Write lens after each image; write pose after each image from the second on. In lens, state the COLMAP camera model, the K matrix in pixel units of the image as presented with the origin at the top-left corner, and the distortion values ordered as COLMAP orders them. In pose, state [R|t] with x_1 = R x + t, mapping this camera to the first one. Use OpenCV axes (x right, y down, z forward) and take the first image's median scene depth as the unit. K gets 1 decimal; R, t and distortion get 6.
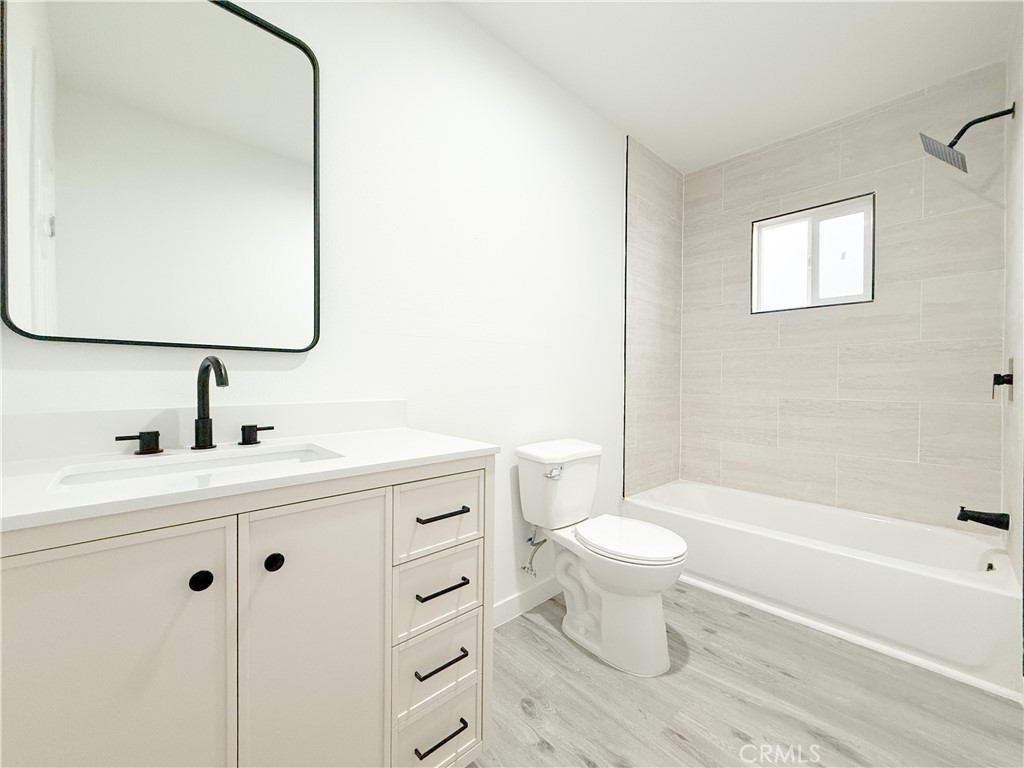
lens RADIAL K [[409.9, 0, 506.4], [0, 409.9, 382.9], [0, 0, 1]] dist [0.000046, 0.000348]
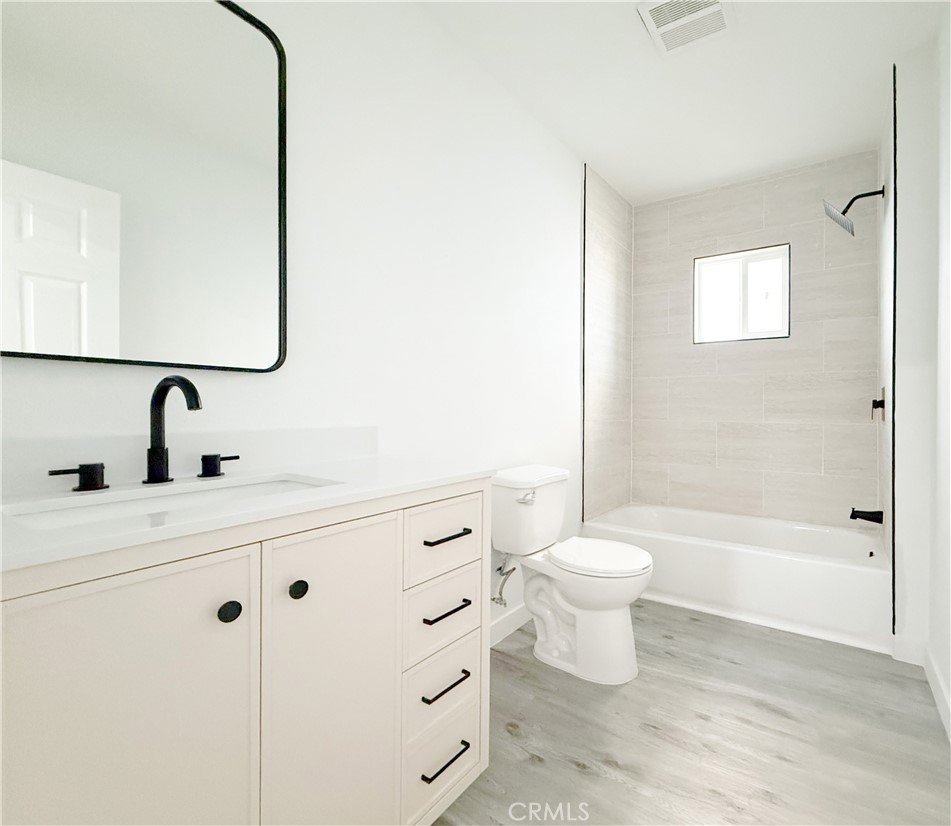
lens RADIAL K [[457.7, 0, 547.6], [0, 457.7, 406.8], [0, 0, 1]] dist [-0.000472, -0.000472]
pose [[0.966324, -0.000728, 0.257326, -0.122549], [0.002655, 0.999971, -0.007142, 0.006436], [-0.257314, 0.007584, 0.966298, -0.088698]]
